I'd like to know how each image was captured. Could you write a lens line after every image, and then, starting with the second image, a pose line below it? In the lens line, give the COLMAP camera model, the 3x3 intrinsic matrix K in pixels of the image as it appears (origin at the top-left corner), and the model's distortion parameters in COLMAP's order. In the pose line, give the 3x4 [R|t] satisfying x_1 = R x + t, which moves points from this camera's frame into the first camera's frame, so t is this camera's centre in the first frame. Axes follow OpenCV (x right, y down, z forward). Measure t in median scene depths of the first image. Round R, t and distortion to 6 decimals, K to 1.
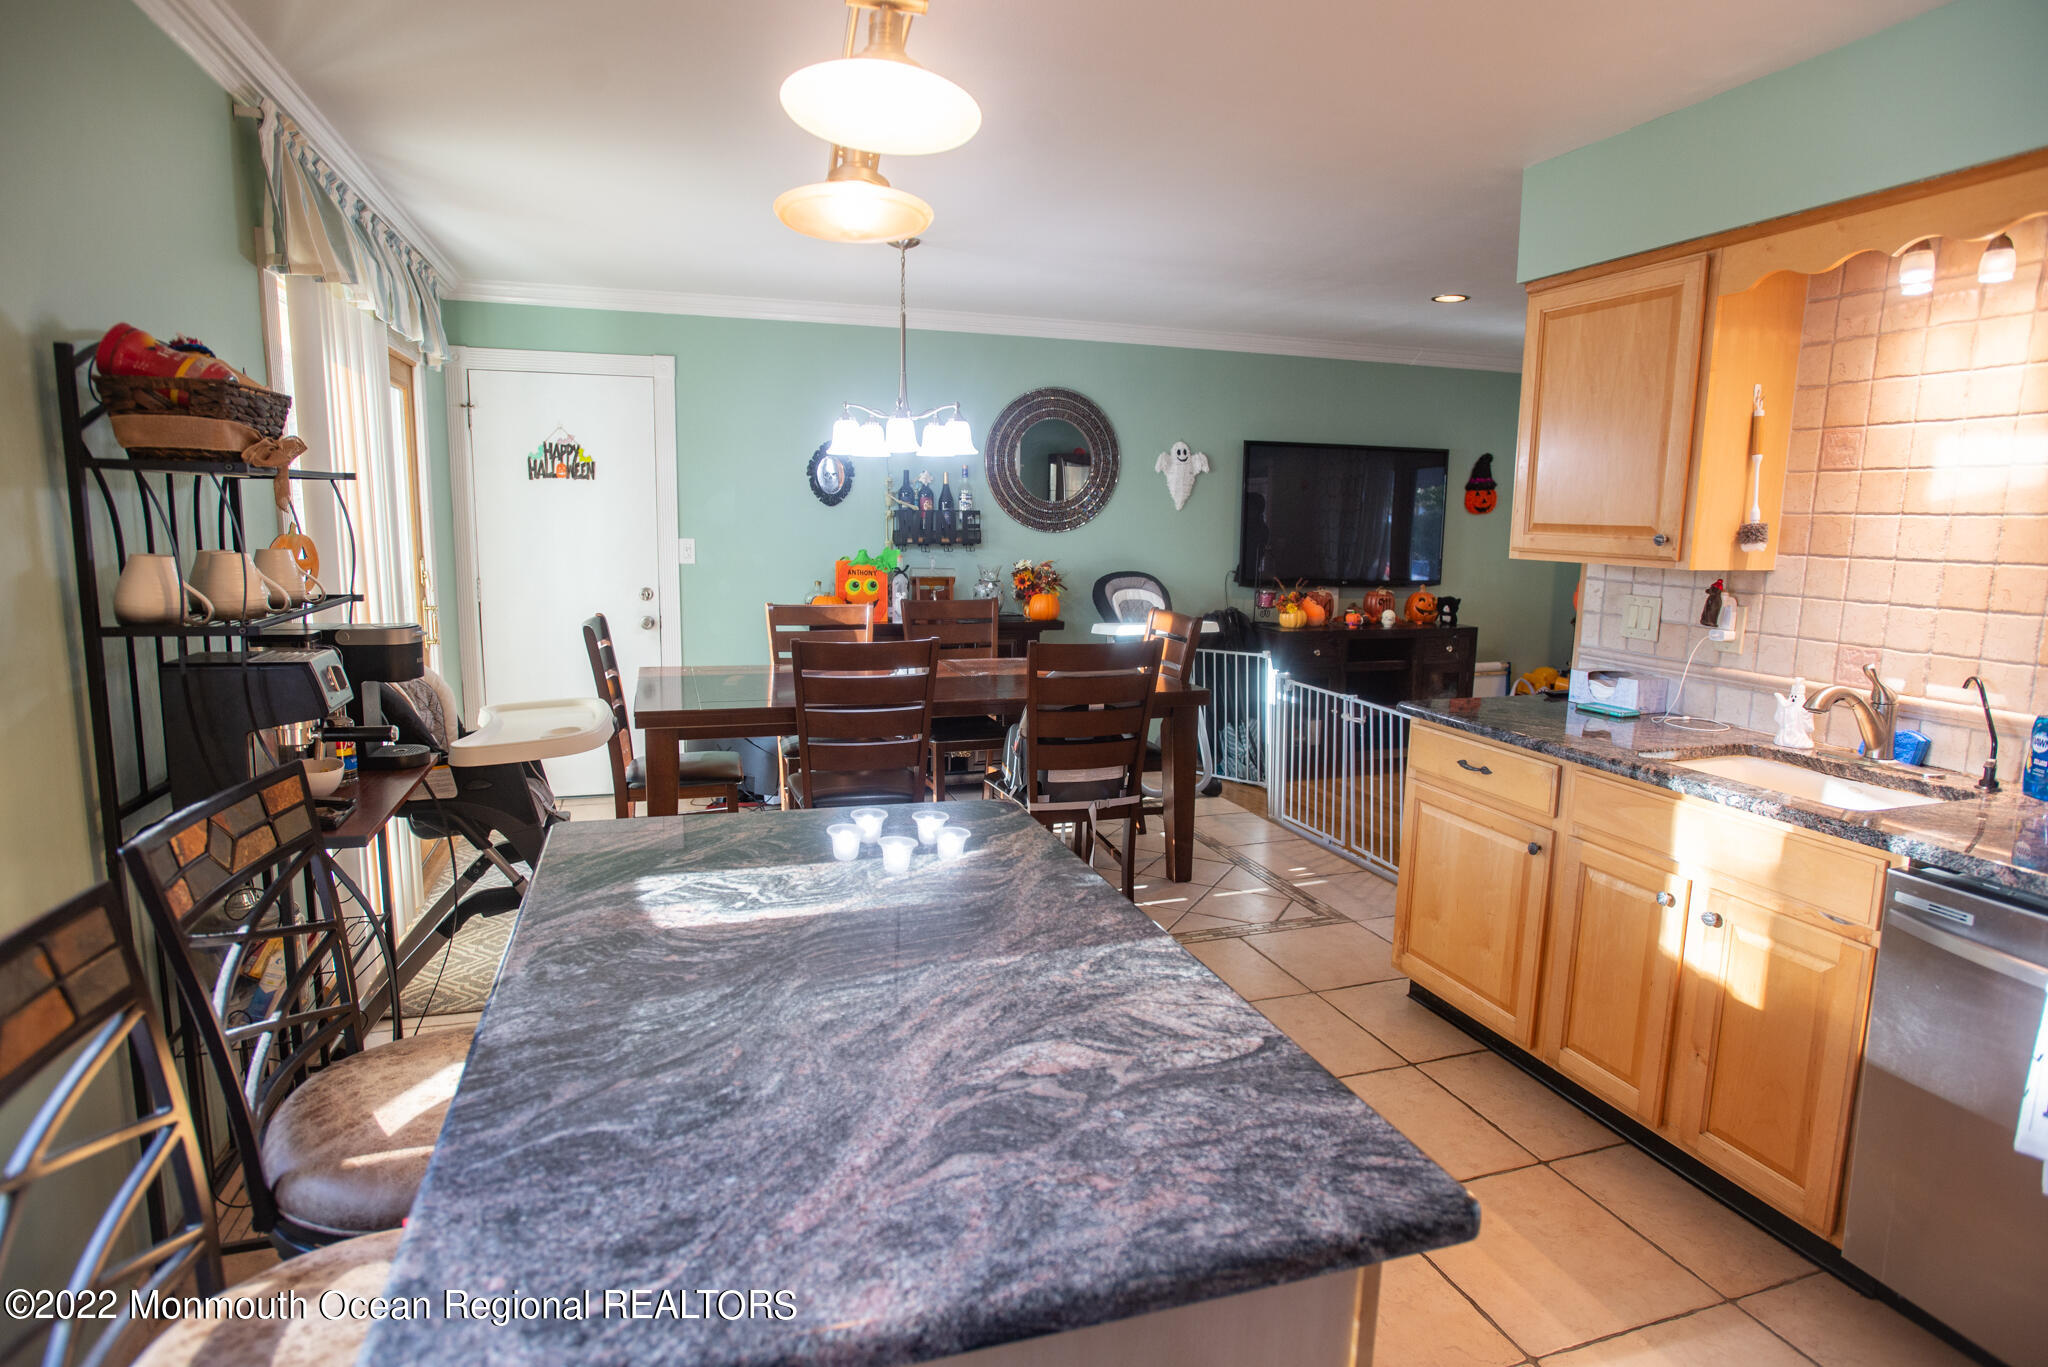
lens RADIAL K [[1099.4, 0, 1024.0], [0, 1099.4, 683.5], [0, 0, 1]] dist [-0.051458, 0.027356]
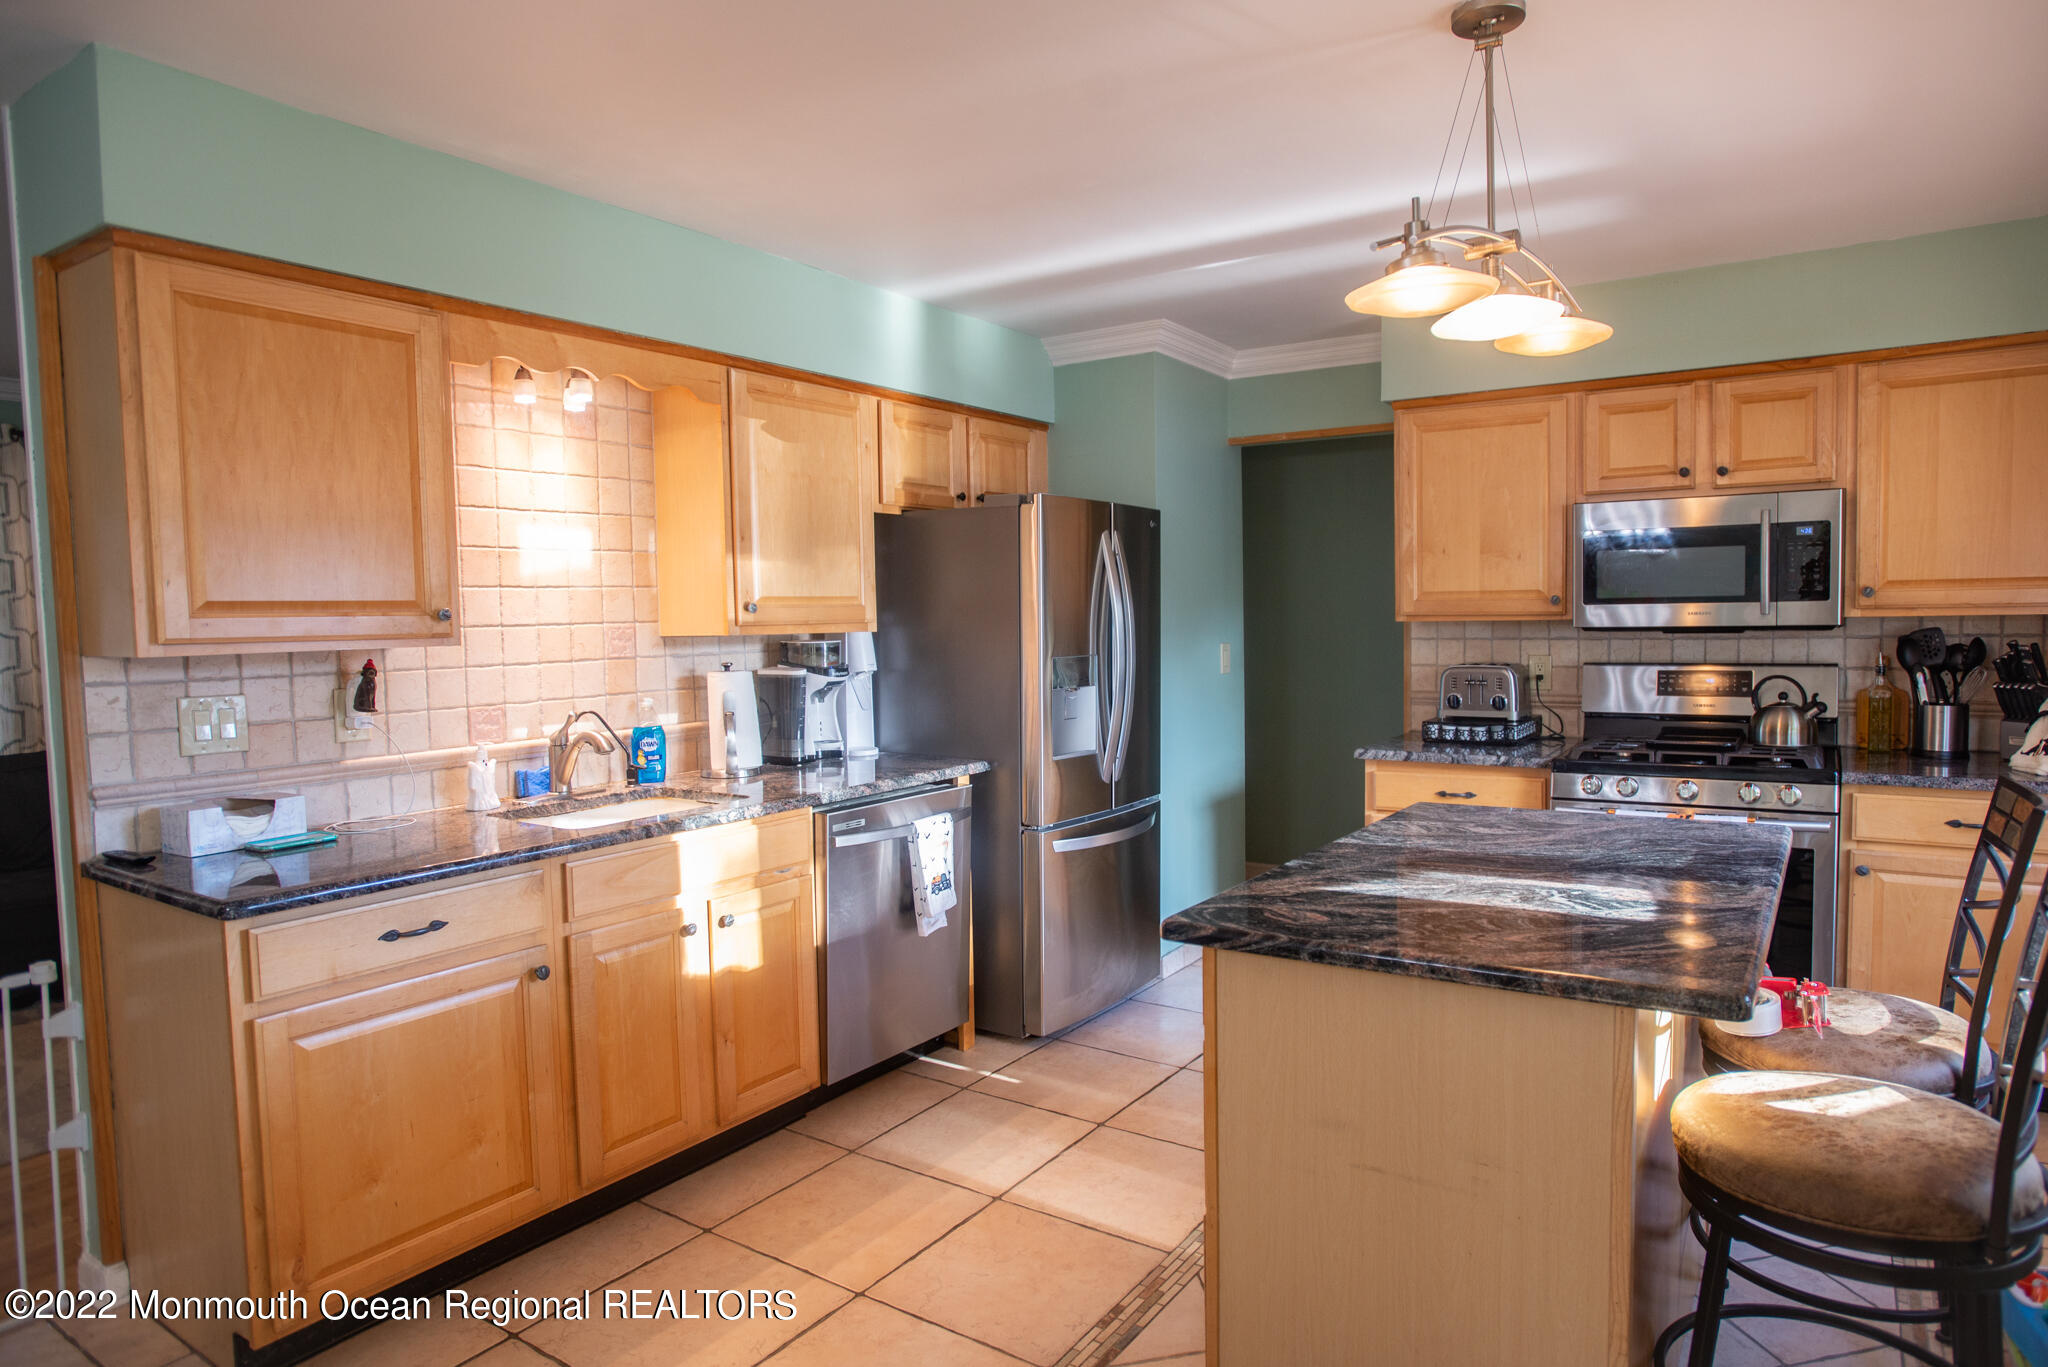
lens RADIAL K [[1175.2, 0, 1086.5], [0, 1175.2, 683.8], [0, 0, 1]] dist [-0.052572, 0.028421]
pose [[-0.629020, -0.055659, 0.775394, -0.575240], [0.125577, 0.977059, 0.172006, -0.201522], [-0.767179, 0.205567, -0.607600, 1.363983]]
